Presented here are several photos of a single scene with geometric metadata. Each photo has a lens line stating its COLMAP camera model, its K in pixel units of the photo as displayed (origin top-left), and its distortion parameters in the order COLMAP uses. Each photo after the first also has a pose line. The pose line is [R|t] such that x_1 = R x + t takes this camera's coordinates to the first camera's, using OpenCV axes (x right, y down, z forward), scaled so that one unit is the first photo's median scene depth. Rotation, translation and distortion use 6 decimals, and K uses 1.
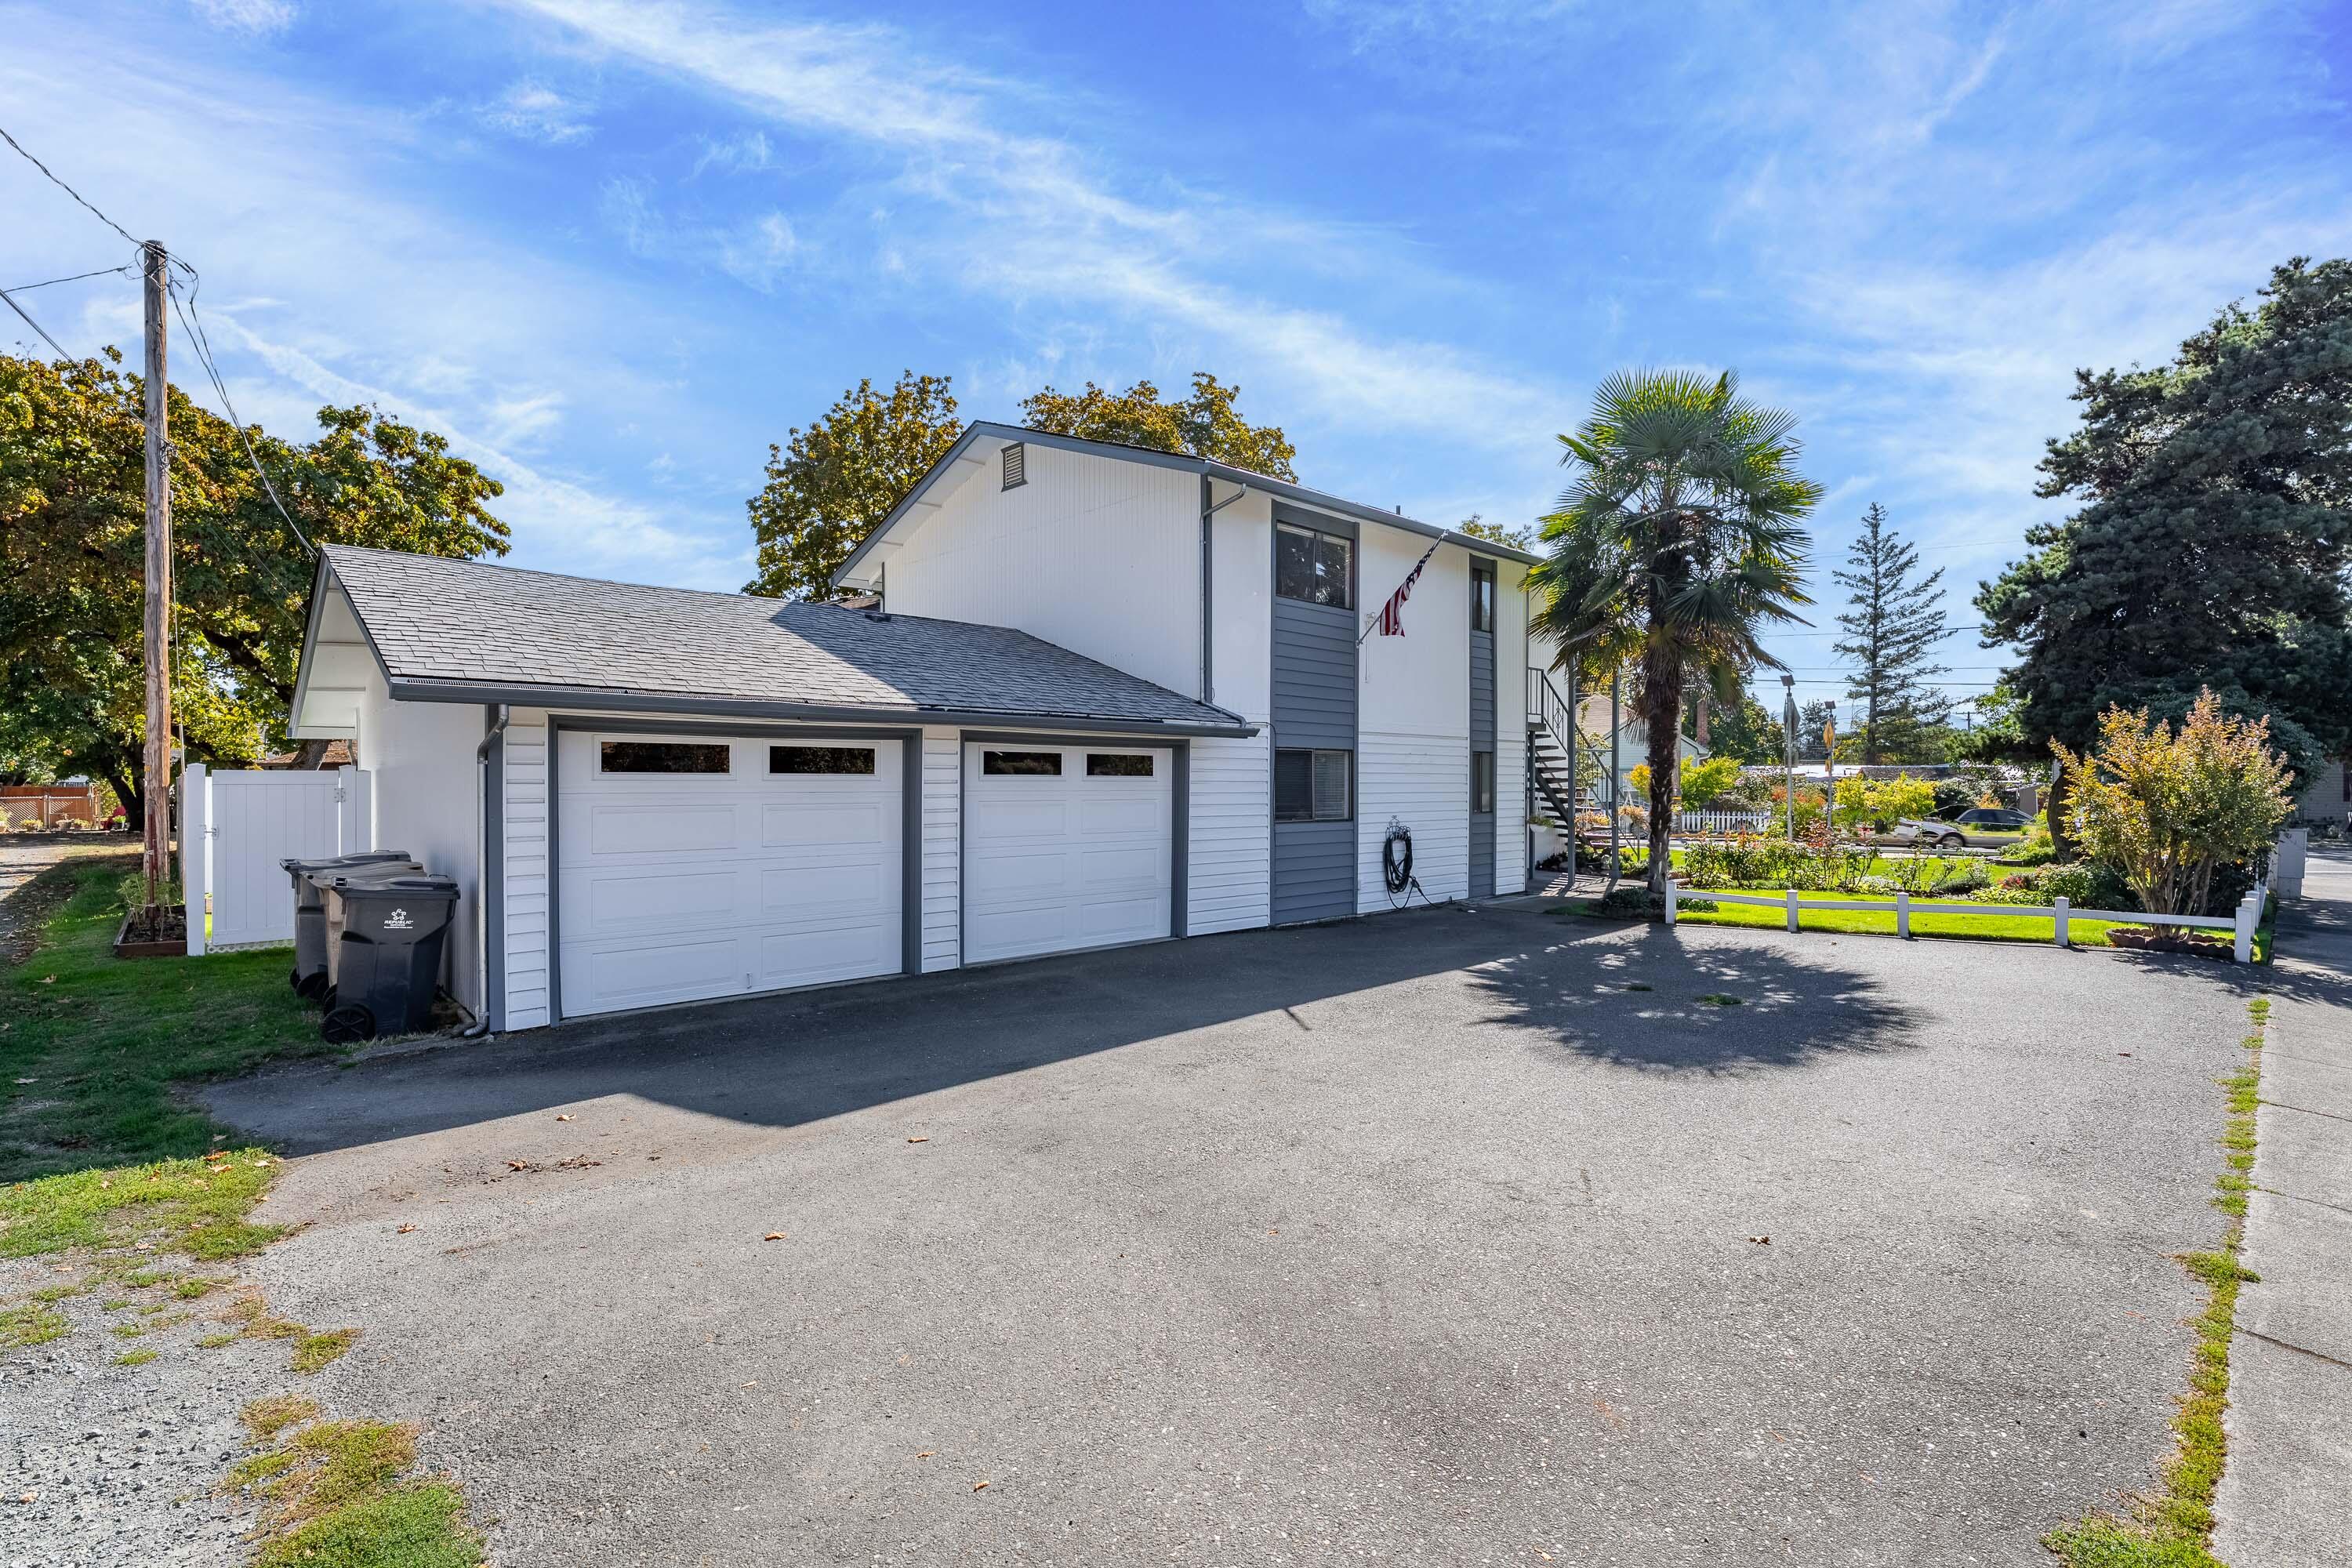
lens RADIAL K [[1068.6, 0, 1175.4], [0, 1068.6, 786.1], [0, 0, 1]] dist [-0.000114, 0.000019]
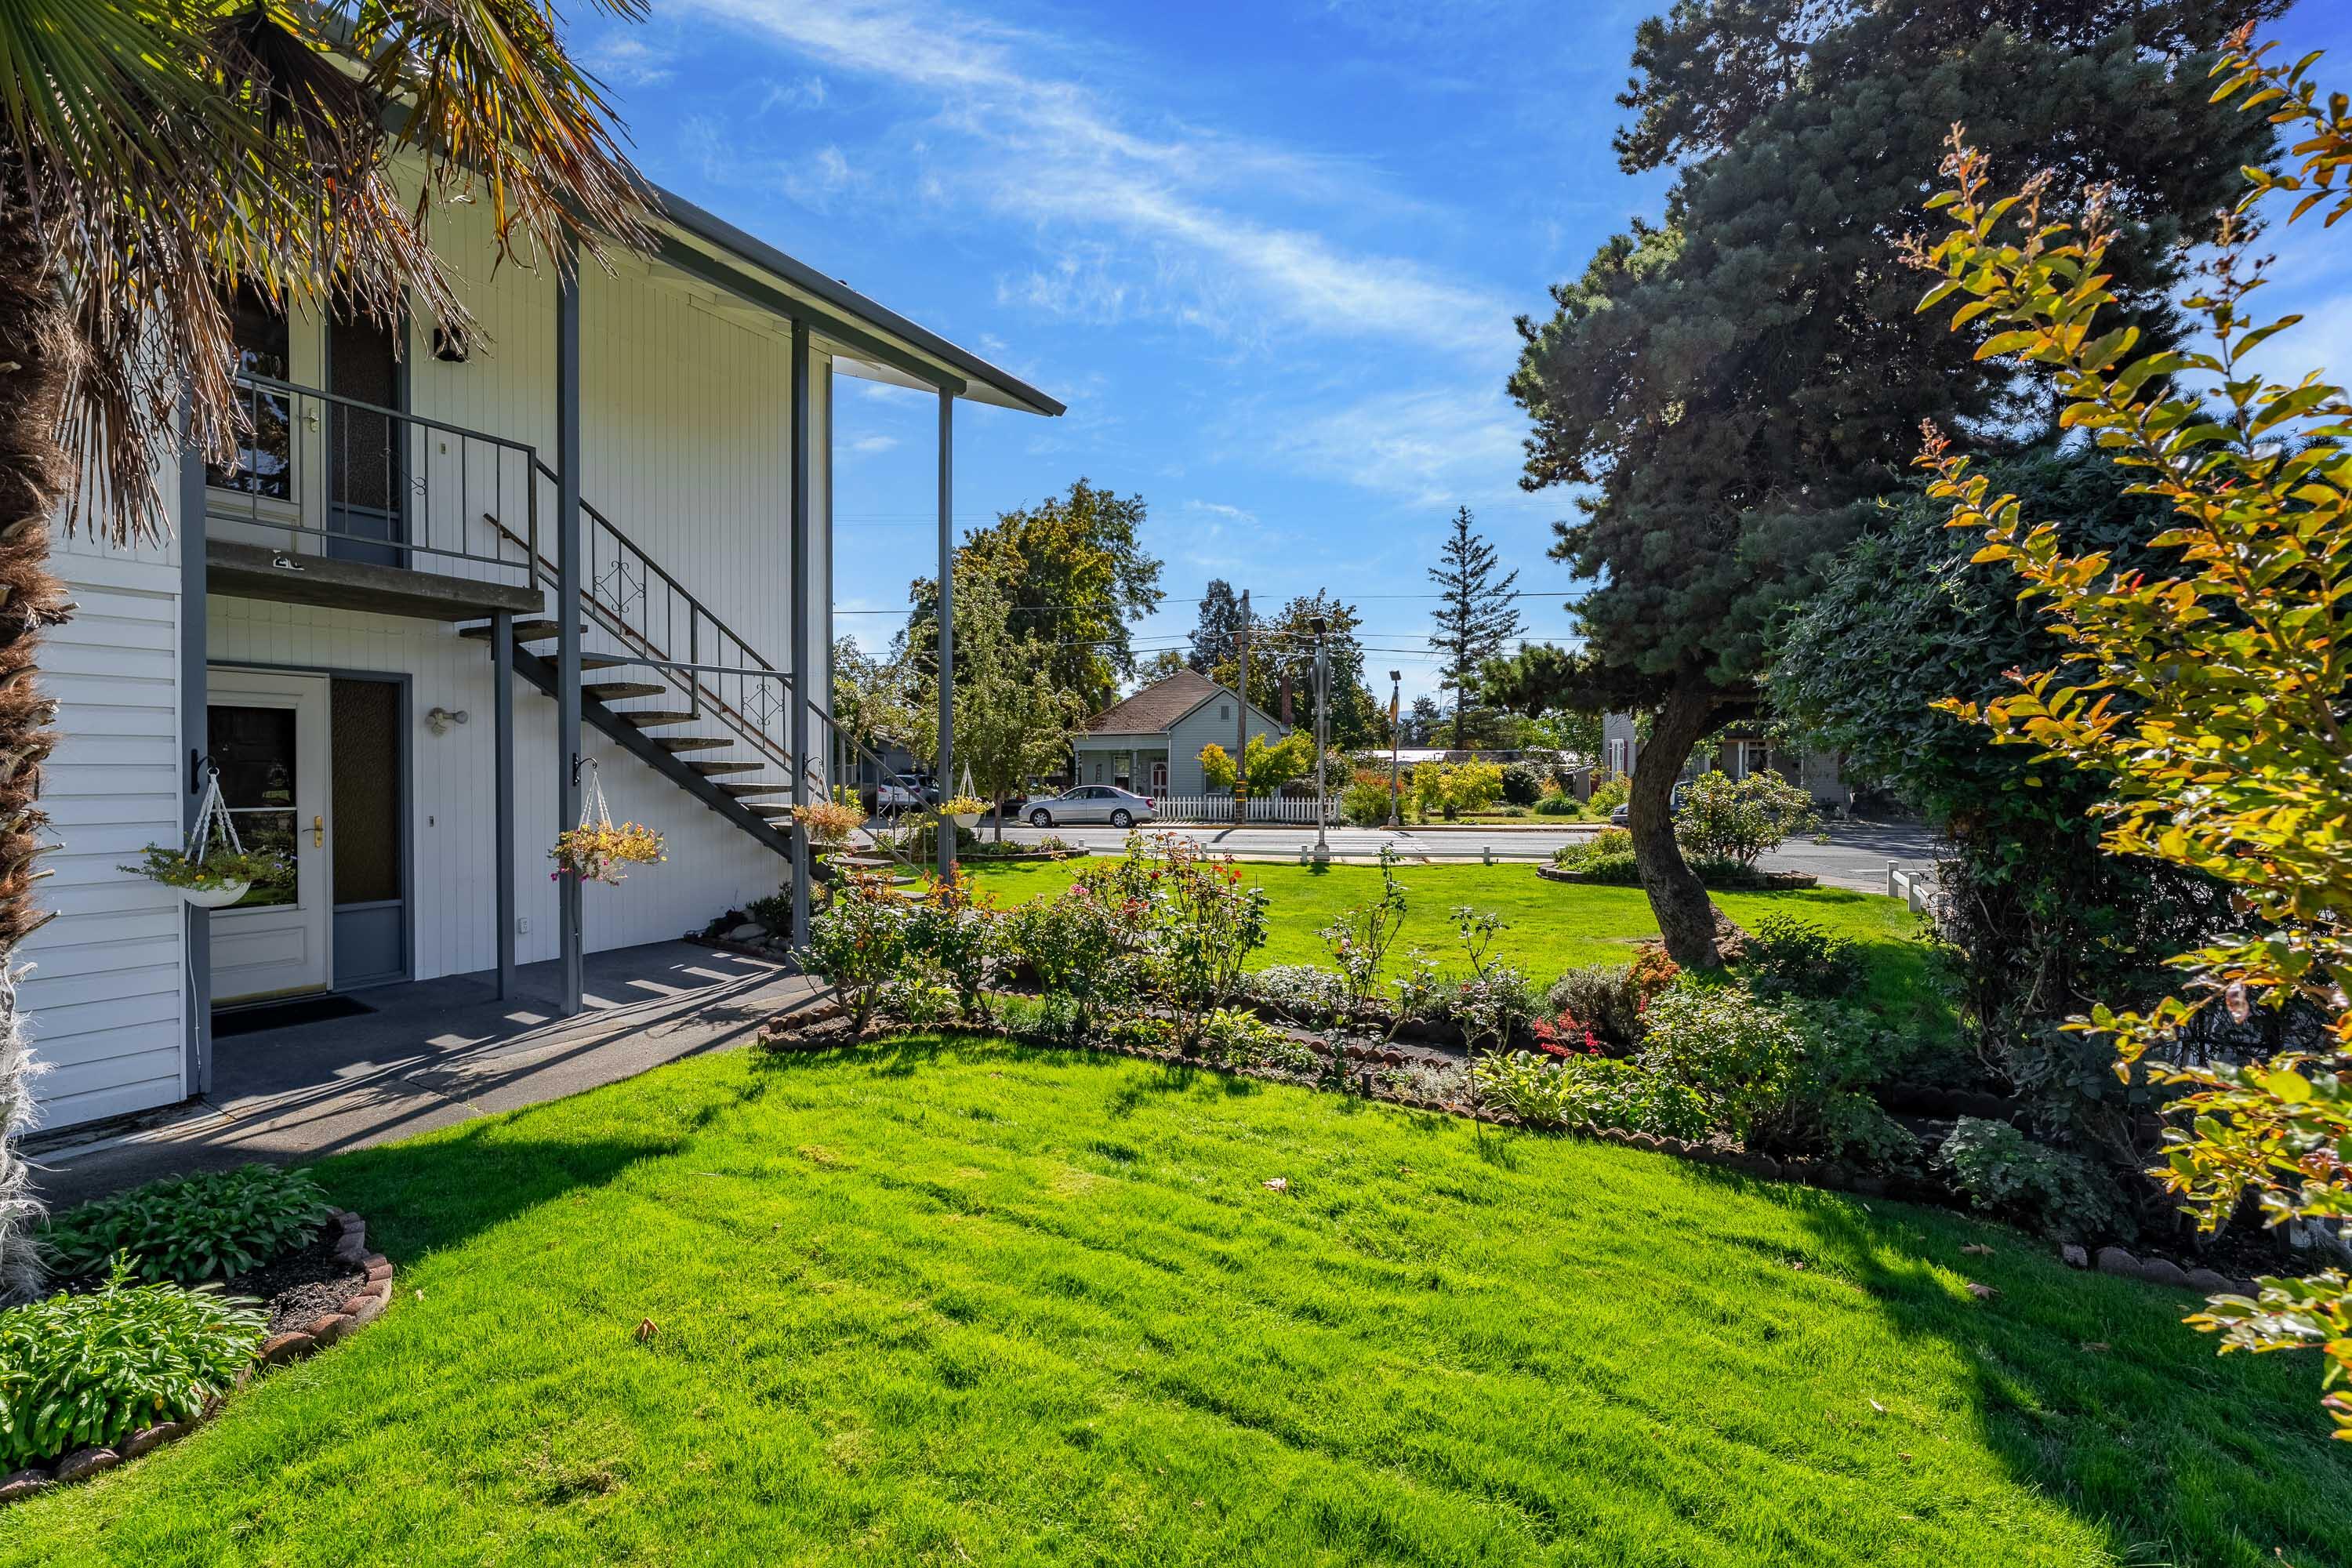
lens RADIAL K [[1016.3, 0, 1176.5], [0, 1016.3, 782.7], [0, 0, 1]] dist [0.000128, -0.000002]
pose [[0.956879, -0.001988, 0.290481, 0.084018], [-0.001137, 0.999943, 0.010591, 0.001760], [-0.290486, -0.010464, 0.956822, 0.106498]]
